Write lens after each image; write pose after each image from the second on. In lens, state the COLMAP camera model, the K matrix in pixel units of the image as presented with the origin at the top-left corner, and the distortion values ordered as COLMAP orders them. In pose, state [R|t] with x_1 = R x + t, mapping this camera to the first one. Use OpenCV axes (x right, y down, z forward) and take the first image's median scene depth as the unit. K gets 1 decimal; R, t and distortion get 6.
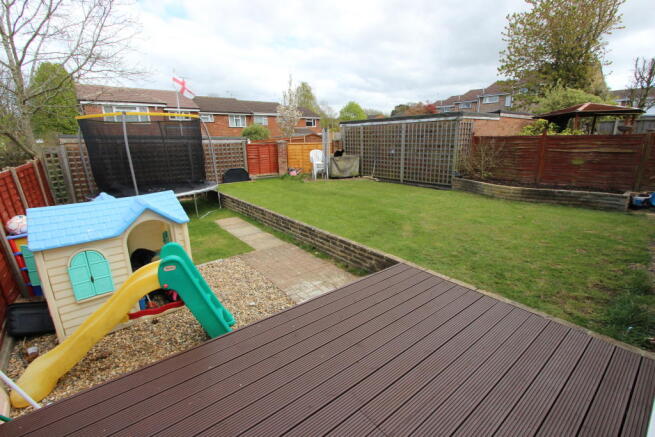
lens RADIAL K [[301.7, 0, 328.0], [0, 301.7, 220.1], [0, 0, 1]] dist [0.000097, 0.000014]
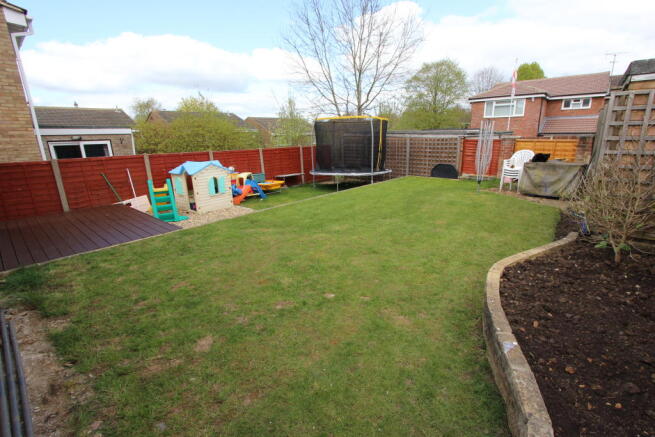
lens RADIAL K [[301.7, 0, 328.2], [0, 301.7, 218.2], [0, 0, 1]] dist [0.000097, 0.000014]
pose [[0.162698, 0.265116, -0.950391, 0.582698], [-0.245808, 0.943746, 0.221183, -0.129502], [0.955567, 0.197628, 0.218713, 0.464899]]
